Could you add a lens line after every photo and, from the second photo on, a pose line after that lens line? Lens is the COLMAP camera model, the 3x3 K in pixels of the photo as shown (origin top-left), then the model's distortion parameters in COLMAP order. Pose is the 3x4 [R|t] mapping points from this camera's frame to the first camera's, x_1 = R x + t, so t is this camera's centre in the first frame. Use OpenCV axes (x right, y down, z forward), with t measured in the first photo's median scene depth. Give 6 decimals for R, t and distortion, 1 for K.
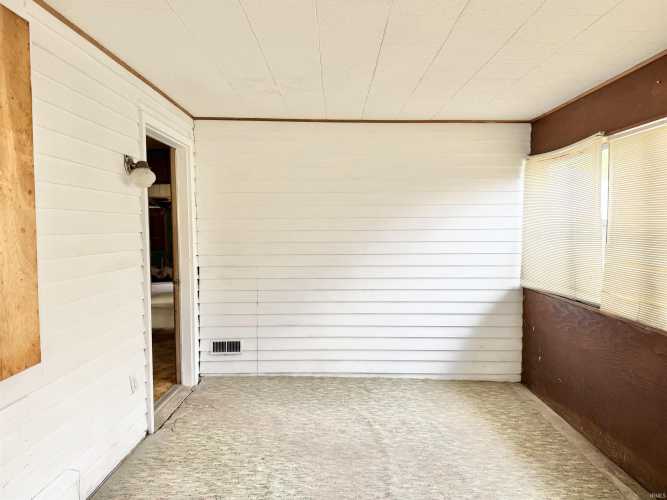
lens RADIAL K [[463.3, 0, 333.5], [0, 463.3, 250.0], [0, 0, 1]] dist [0.000182, -0.000084]
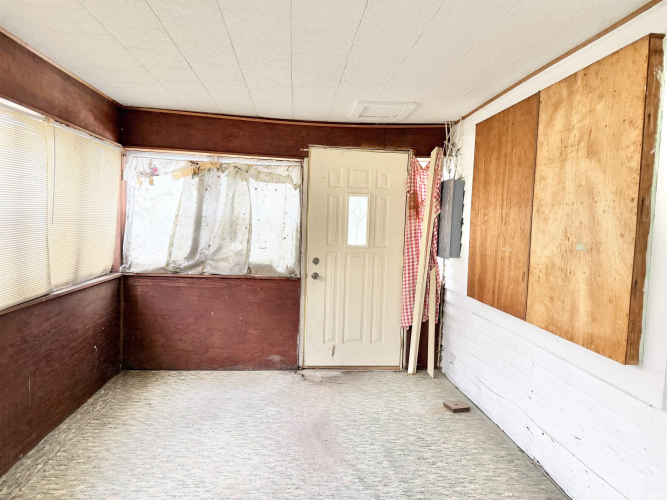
lens RADIAL K [[463.3, 0, 333.5], [0, 463.3, 250.0], [0, 0, 1]] dist [0.000182, -0.000084]
pose [[-0.998209, -0.025444, -0.054142, 0.037745], [-0.031868, 0.992103, 0.121307, -0.114046], [0.050627, 0.122815, -0.991137, 1.966335]]
